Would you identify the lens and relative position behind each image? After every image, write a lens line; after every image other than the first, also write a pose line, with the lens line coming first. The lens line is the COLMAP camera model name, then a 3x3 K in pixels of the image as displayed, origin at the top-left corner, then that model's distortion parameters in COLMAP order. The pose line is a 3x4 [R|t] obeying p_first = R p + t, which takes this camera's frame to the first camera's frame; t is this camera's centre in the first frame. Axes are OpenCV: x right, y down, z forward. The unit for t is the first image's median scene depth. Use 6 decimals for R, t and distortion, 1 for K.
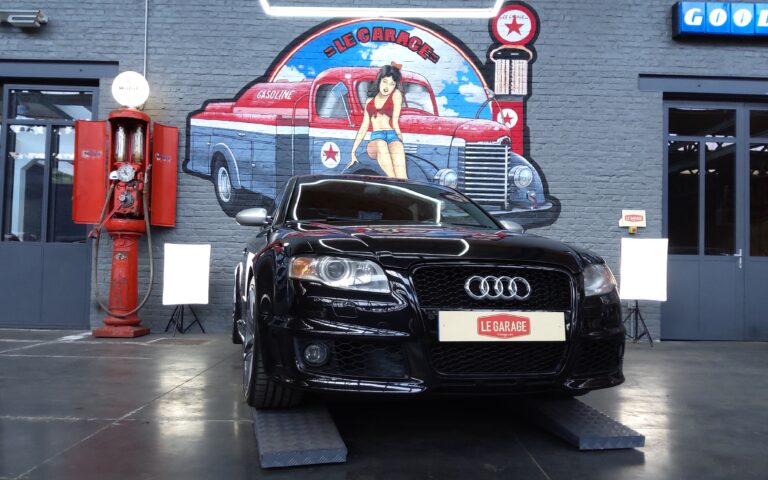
lens RADIAL K [[609.5, 0, 381.5], [0, 609.5, 248.7], [0, 0, 1]] dist [0.091324, -0.150588]
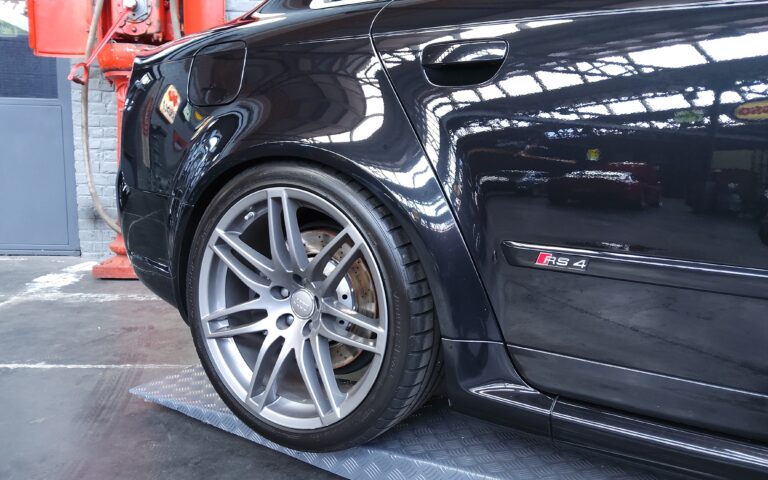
lens RADIAL K [[582.2, 0, 383.0], [0, 582.2, 244.4], [0, 0, 1]] dist [0.061790, -0.110505]
pose [[0.996604, -0.016632, 0.080641, -0.255197], [0.002665, 0.985388, 0.170302, 0.030919], [-0.082295, -0.169509, 0.982087, 0.480403]]
